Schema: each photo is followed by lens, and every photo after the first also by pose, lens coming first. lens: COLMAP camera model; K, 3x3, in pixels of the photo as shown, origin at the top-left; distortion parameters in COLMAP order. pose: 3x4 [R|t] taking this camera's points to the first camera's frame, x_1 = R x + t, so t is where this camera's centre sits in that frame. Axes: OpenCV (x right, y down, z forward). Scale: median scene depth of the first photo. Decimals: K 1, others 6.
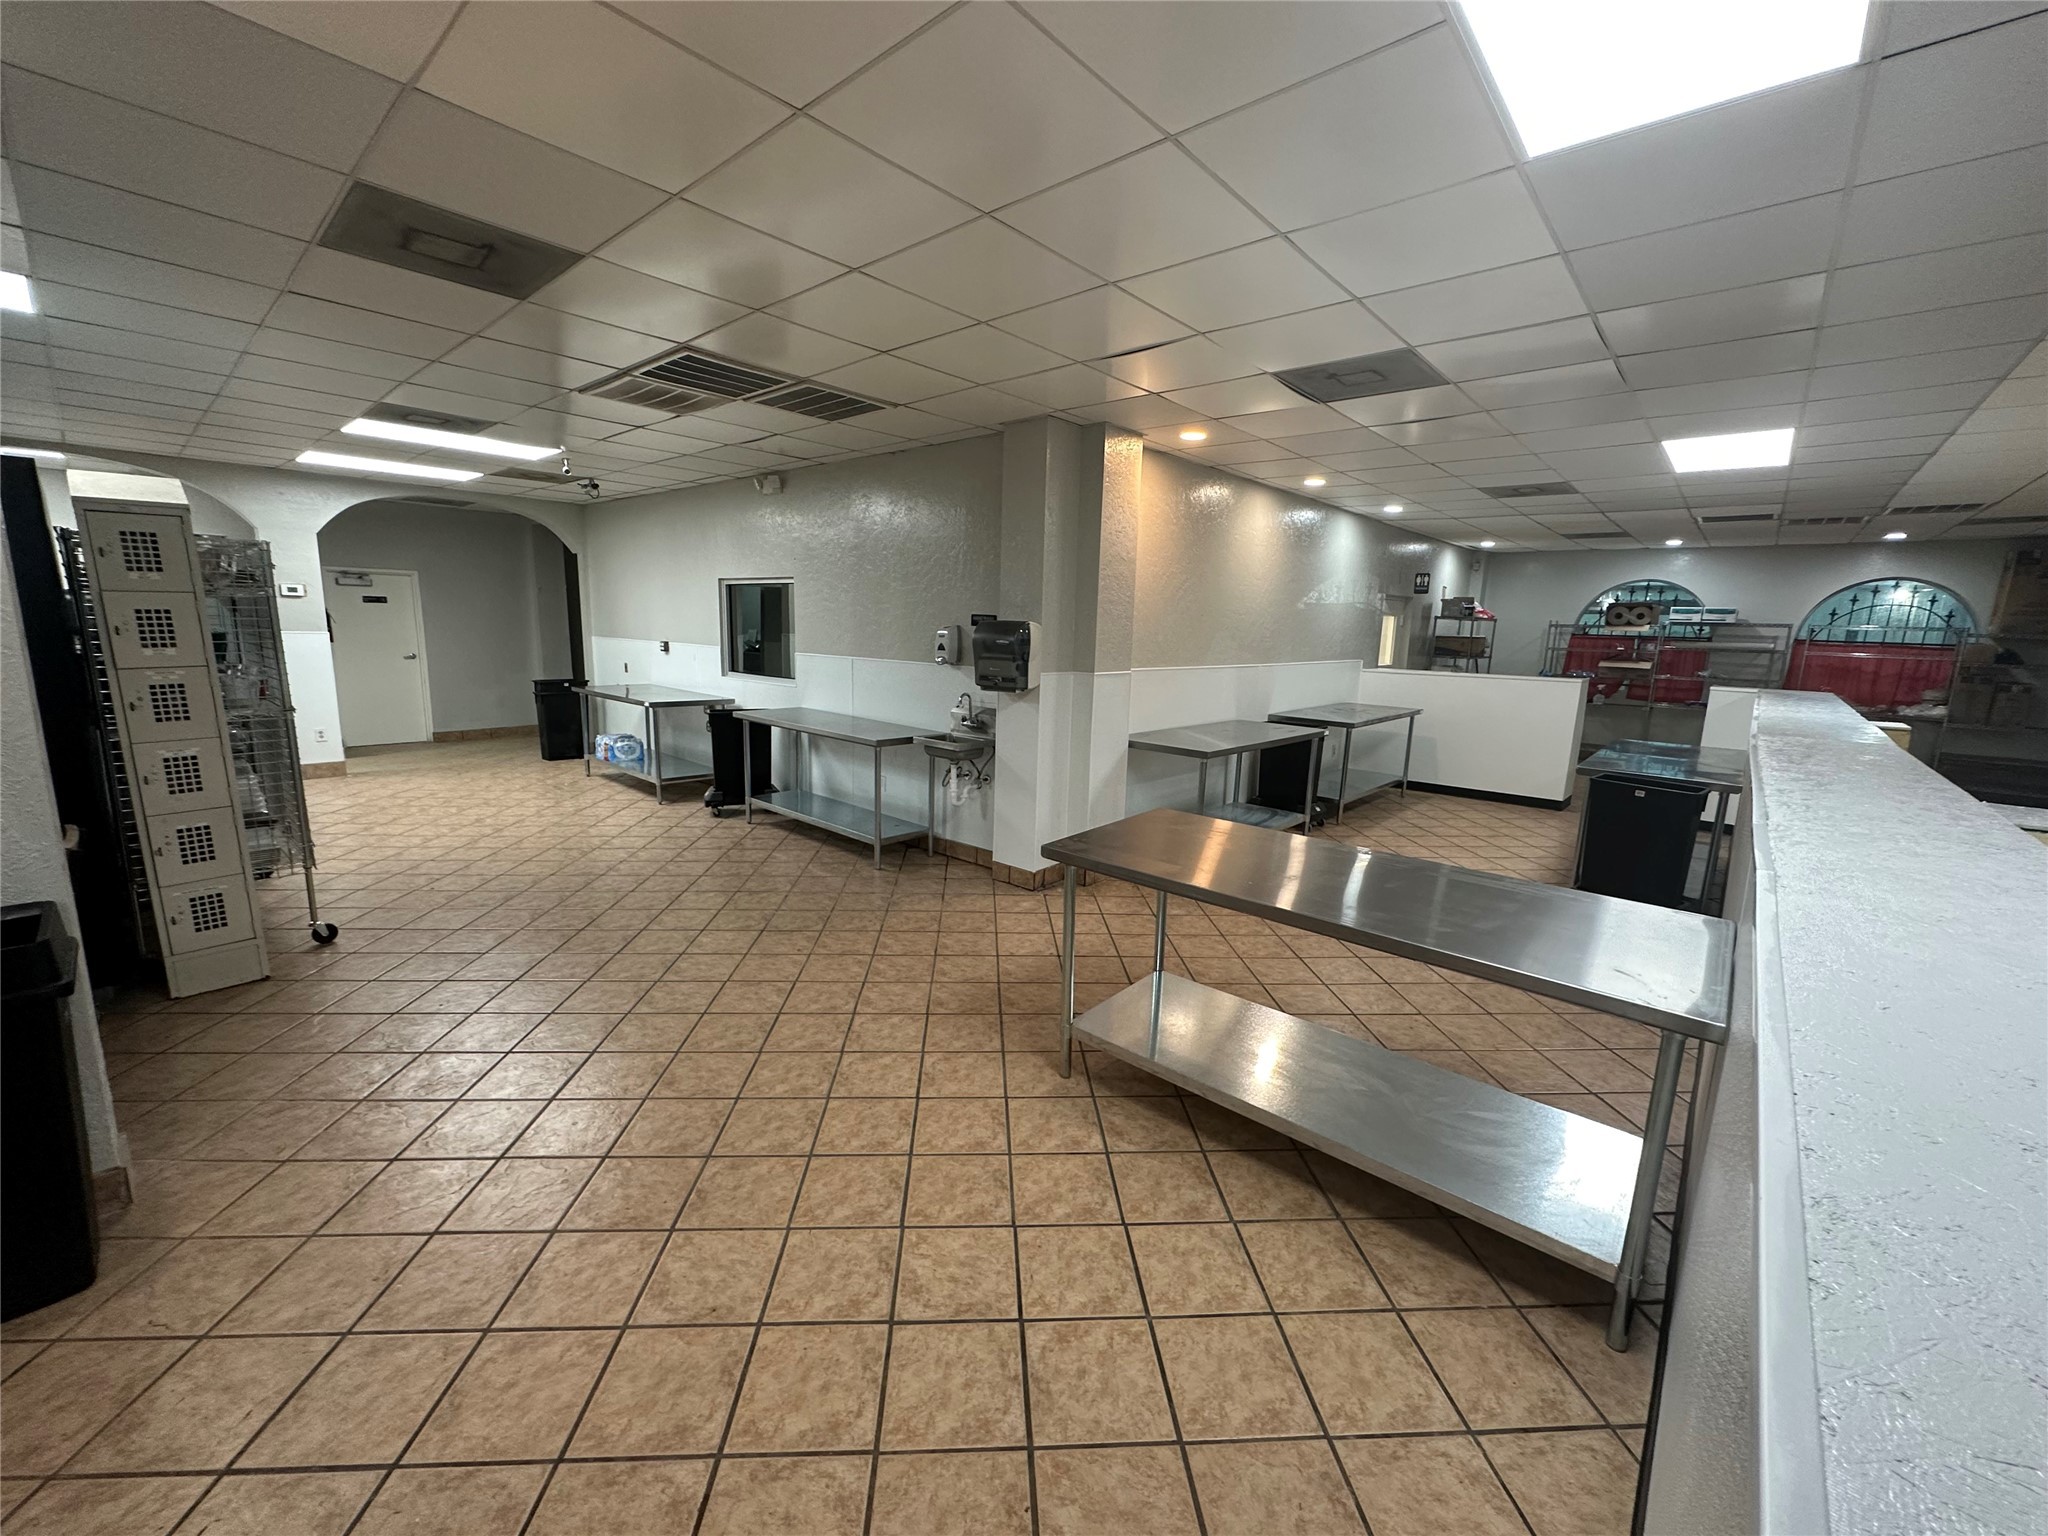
lens RADIAL K [[815.2, 0, 1025.0], [0, 815.2, 767.4], [0, 0, 1]] dist [-0.002871, 0.000861]
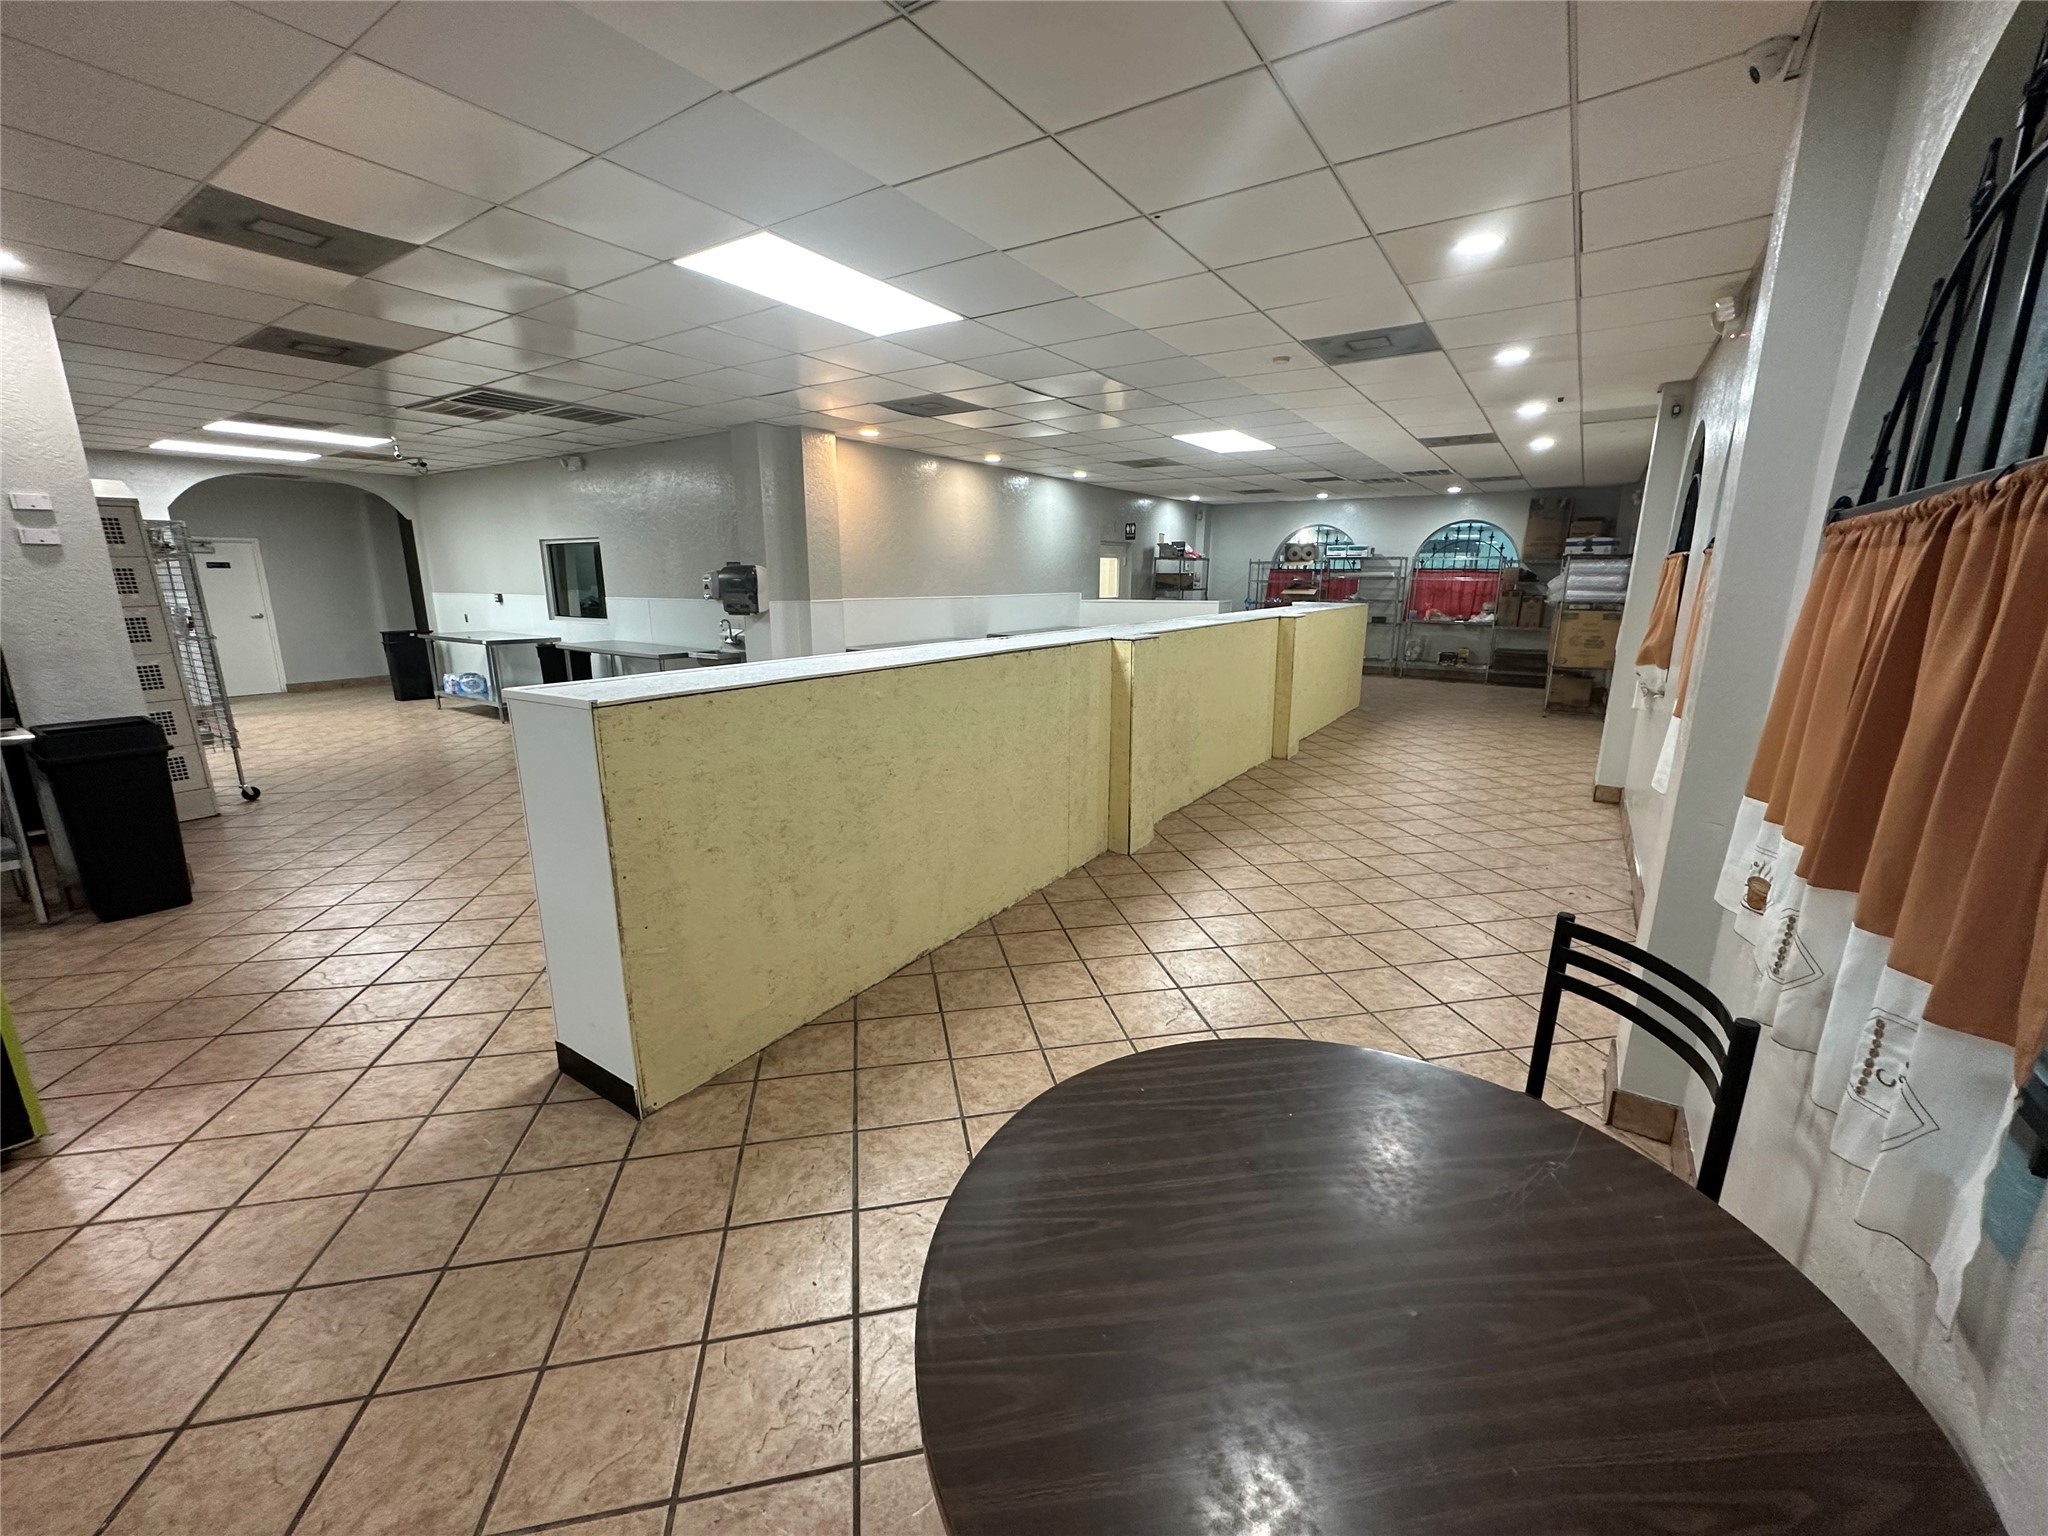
lens RADIAL K [[815.2, 0, 1025.0], [0, 815.2, 767.1], [0, 0, 1]] dist [-0.002871, 0.000861]
pose [[0.990324, -0.056292, 0.126845, 0.253115], [0.049198, 0.997081, 0.058380, 0.108328], [-0.129761, -0.051575, 0.990203, -0.476427]]
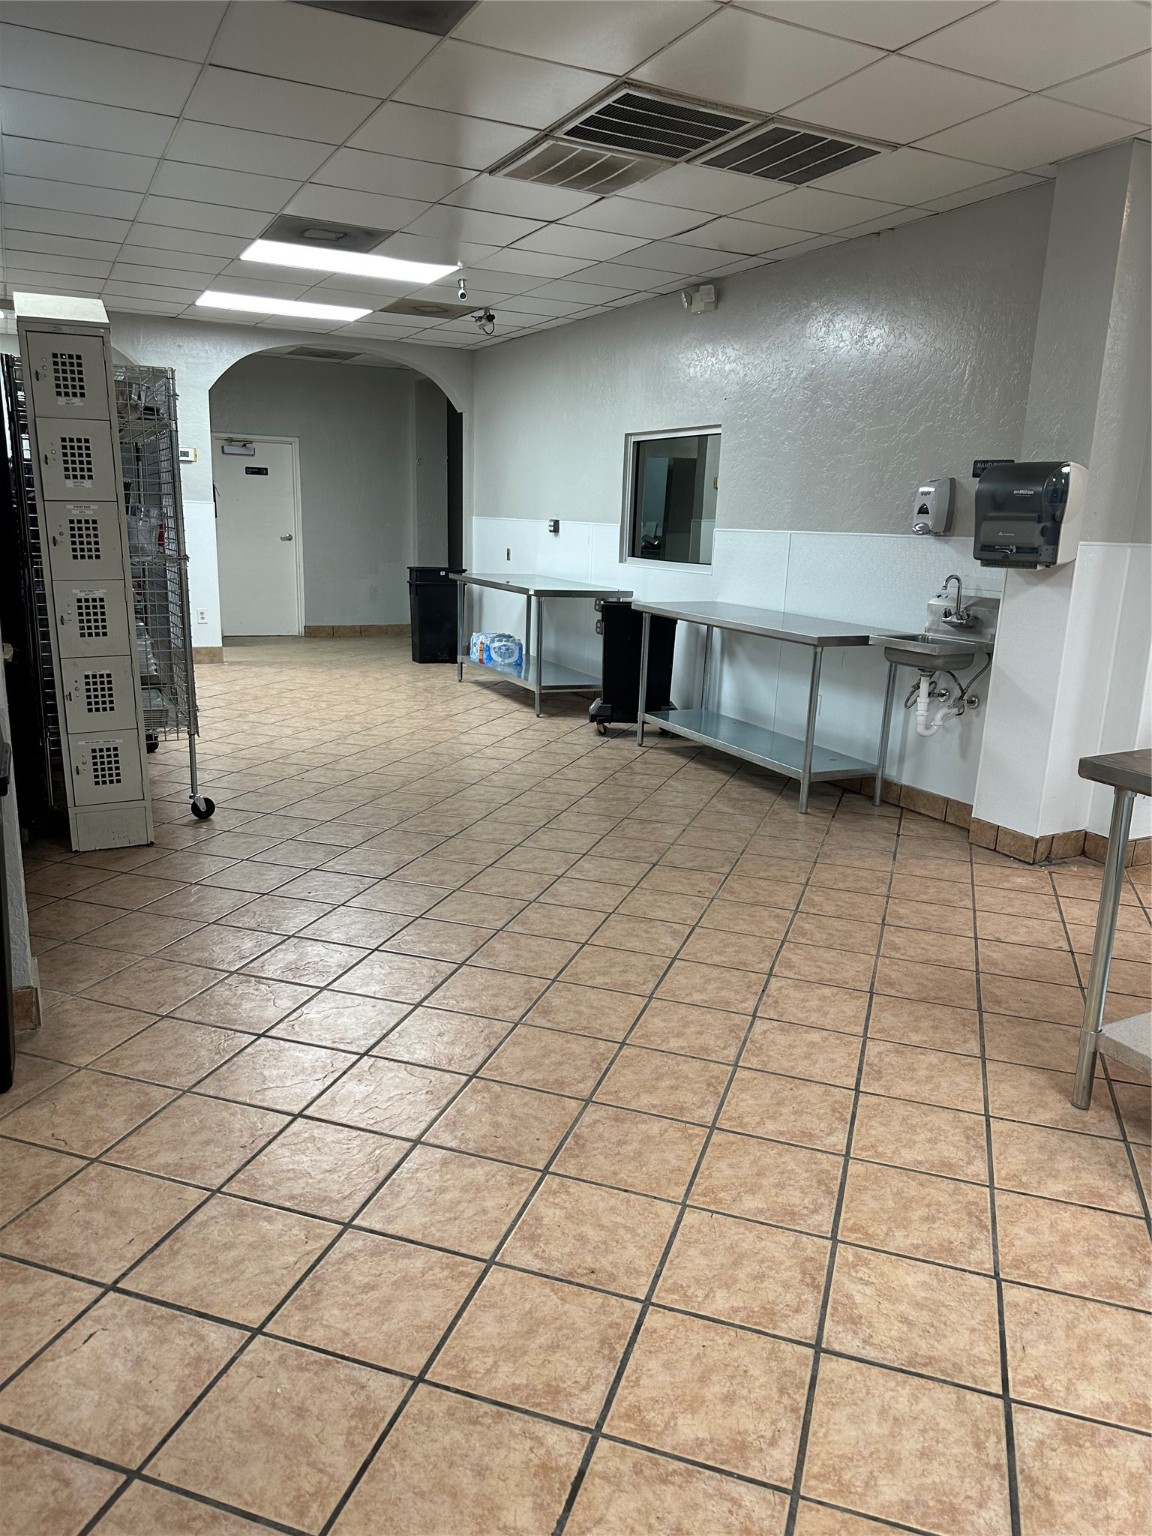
lens RADIAL K [[1079.3, 0, 581.2], [0, 1079.3, 778.8], [0, 0, 1]] dist [0.057238, -0.070580]
pose [[0.929688, 0.091182, -0.356884, -0.022029], [-0.072415, 0.995213, 0.065631, 0.045965], [0.361160, -0.035172, 0.931840, 0.009664]]
